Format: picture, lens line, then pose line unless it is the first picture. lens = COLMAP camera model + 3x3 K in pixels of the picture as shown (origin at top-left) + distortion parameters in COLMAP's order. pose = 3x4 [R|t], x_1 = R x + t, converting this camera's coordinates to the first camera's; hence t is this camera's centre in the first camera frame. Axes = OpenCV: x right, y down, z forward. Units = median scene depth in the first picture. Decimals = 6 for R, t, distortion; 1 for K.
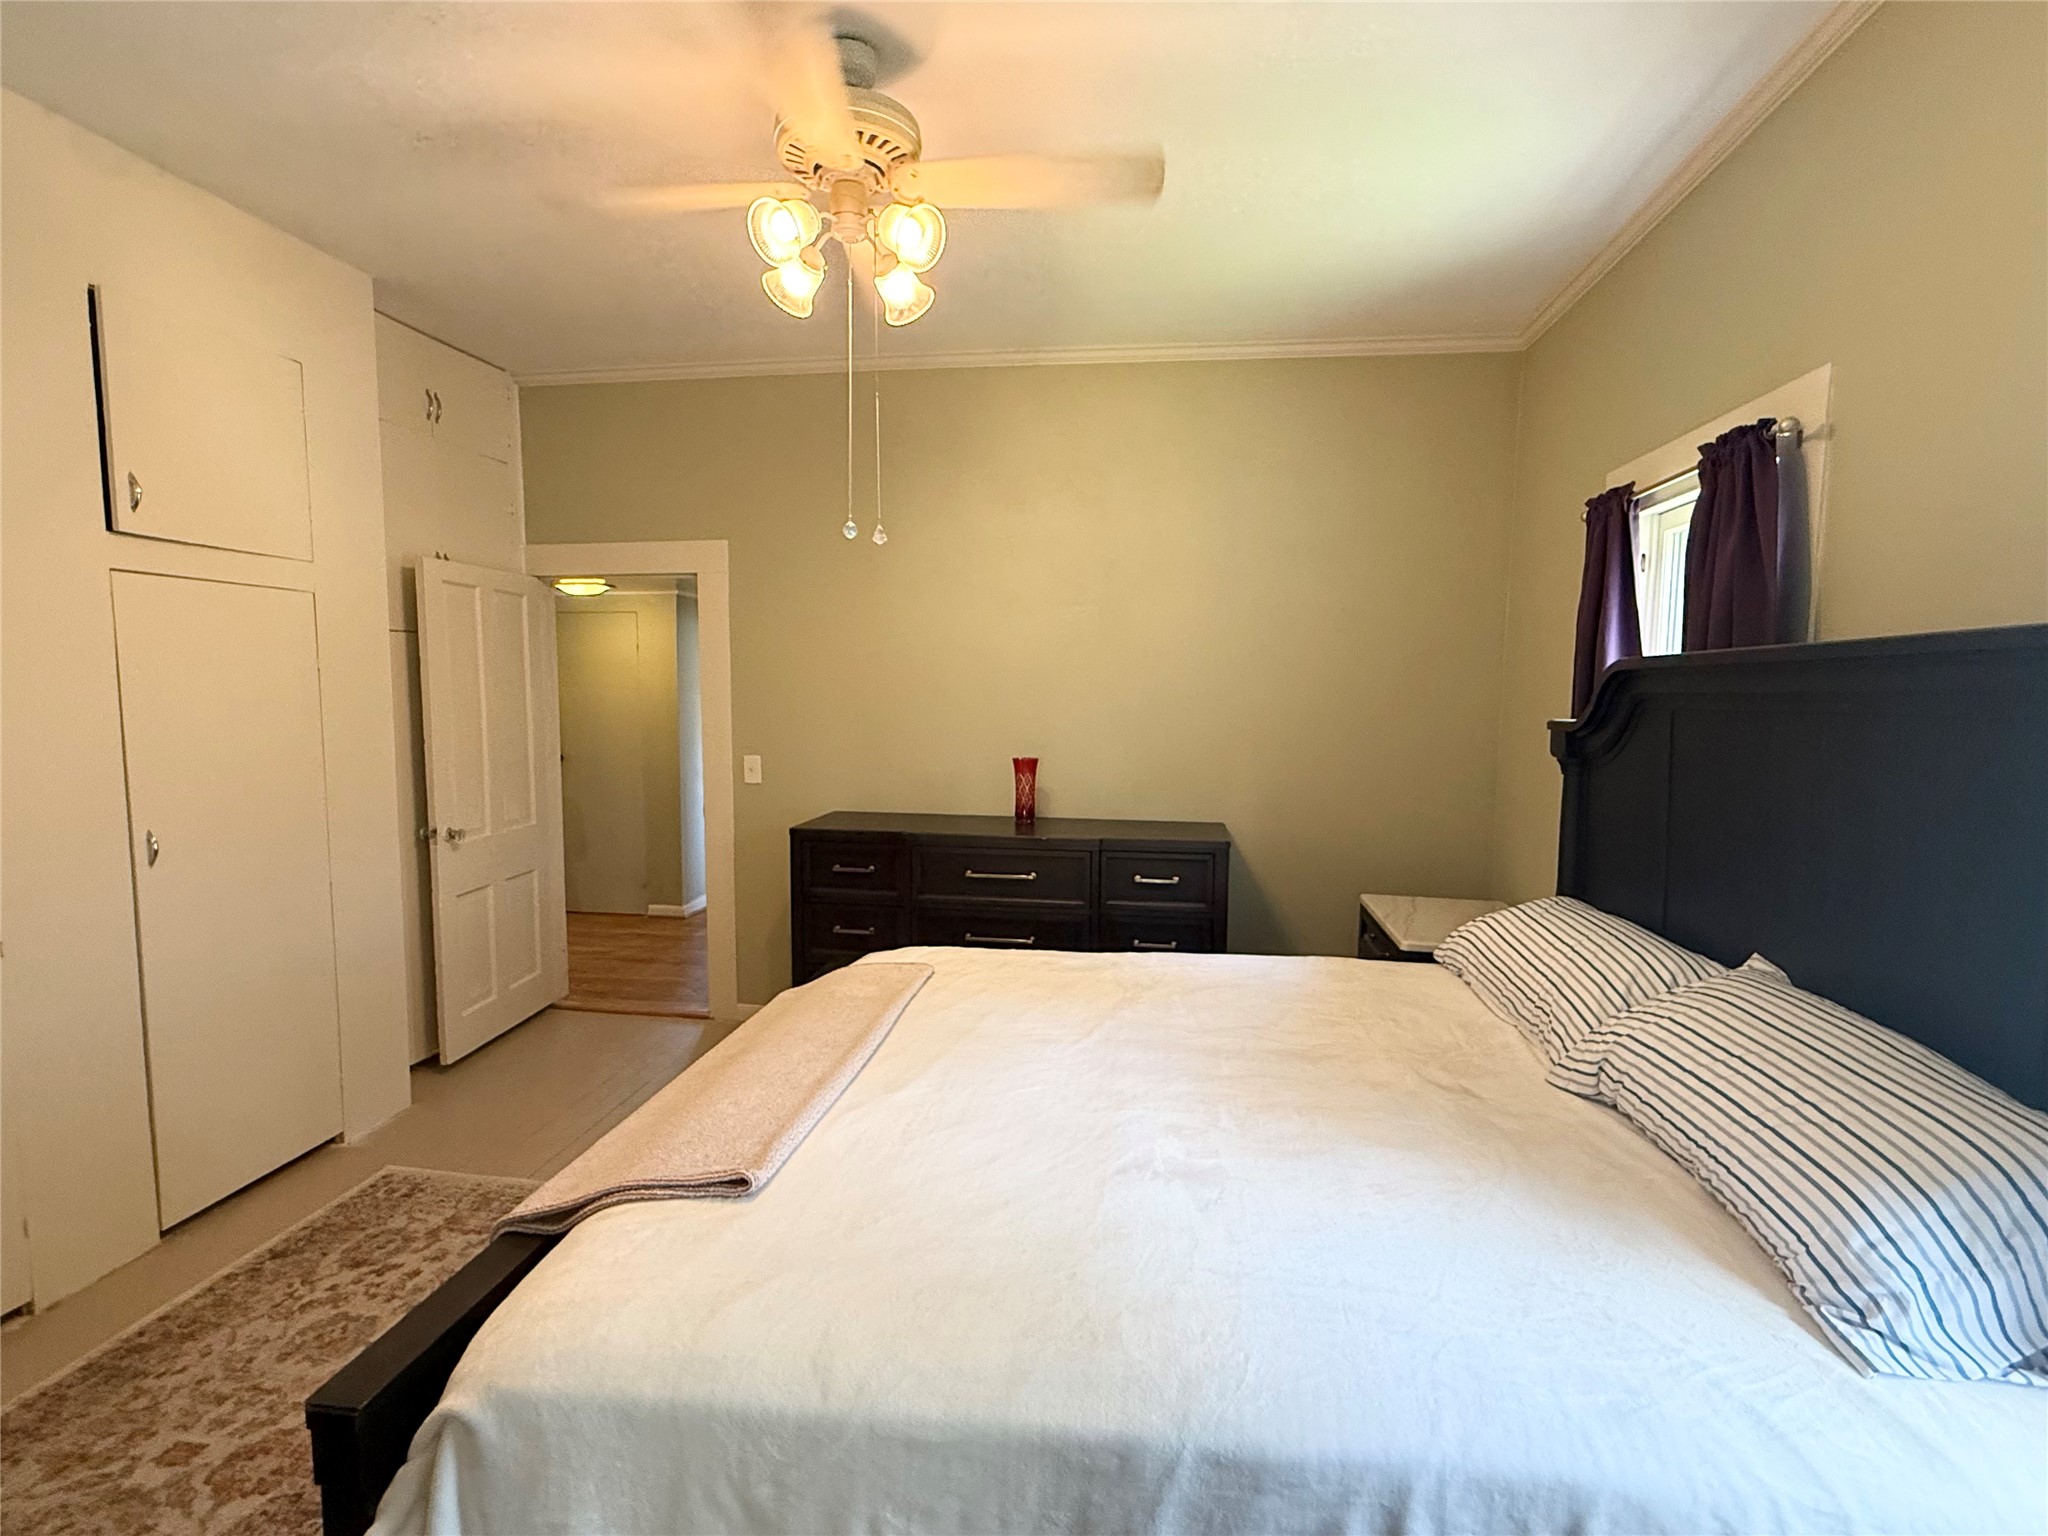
lens RADIAL K [[991.5, 0, 1023.6], [0, 991.5, 770.4], [0, 0, 1]] dist [0.001052, -0.001674]
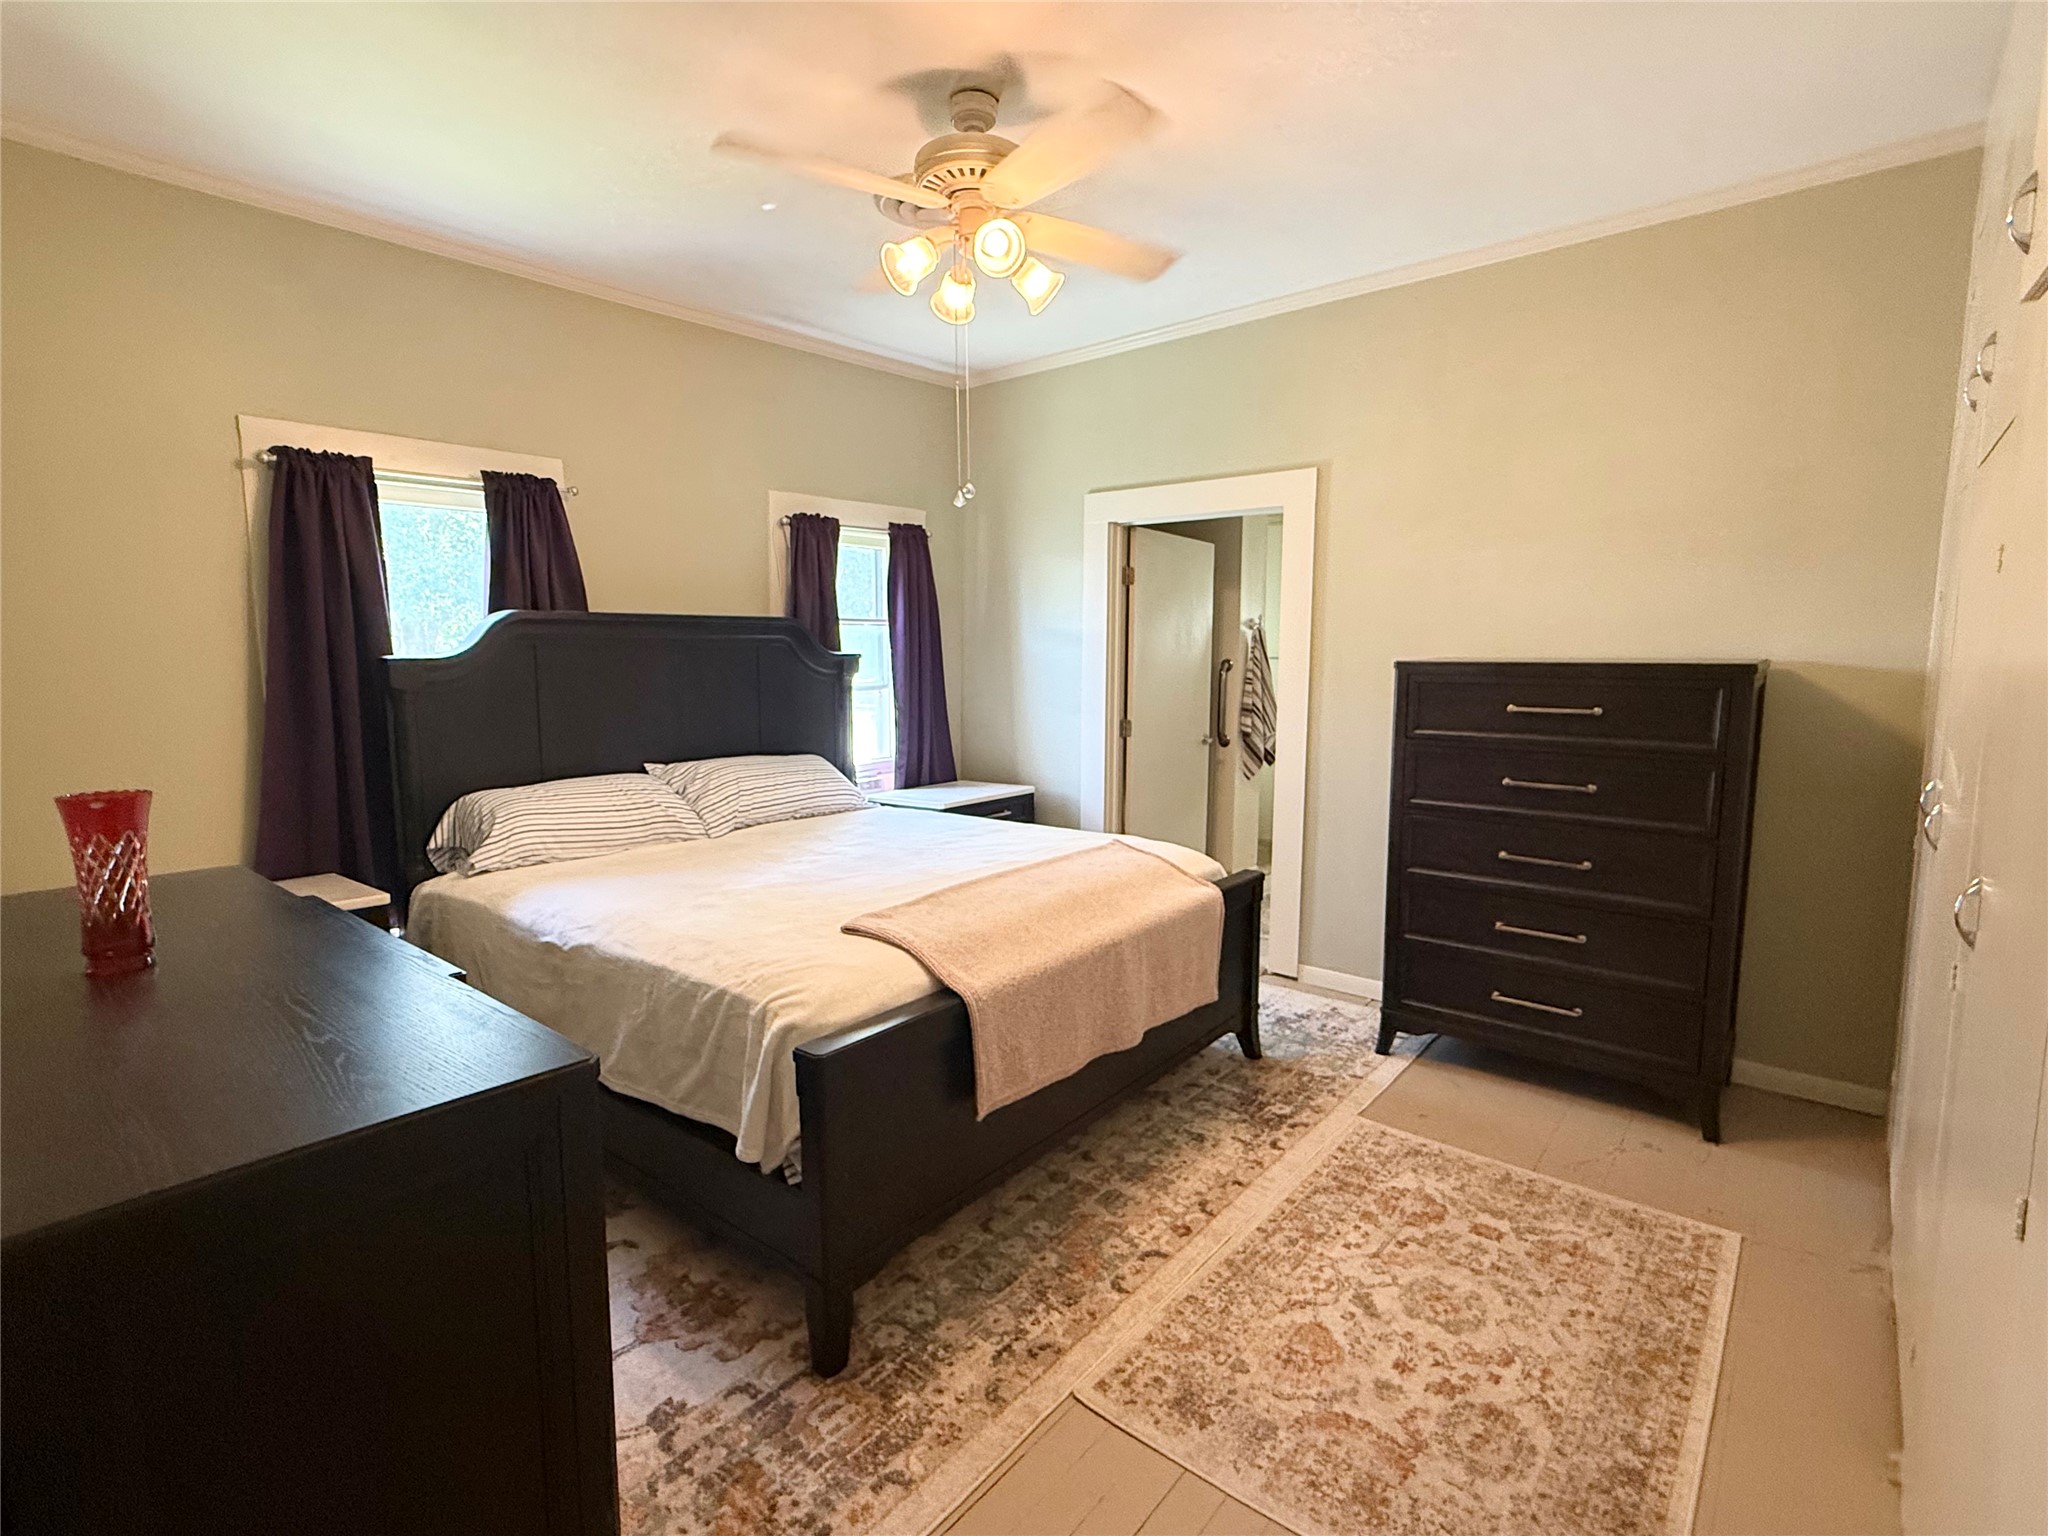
lens RADIAL K [[991.5, 0, 1025.5], [0, 991.5, 766.5], [0, 0, 1]] dist [0.001052, -0.001674]
pose [[-0.857903, -0.065301, 0.509645, -0.736995], [0.040423, 0.980239, 0.193643, -0.126628], [-0.512219, 0.186729, -0.838310, 1.744113]]
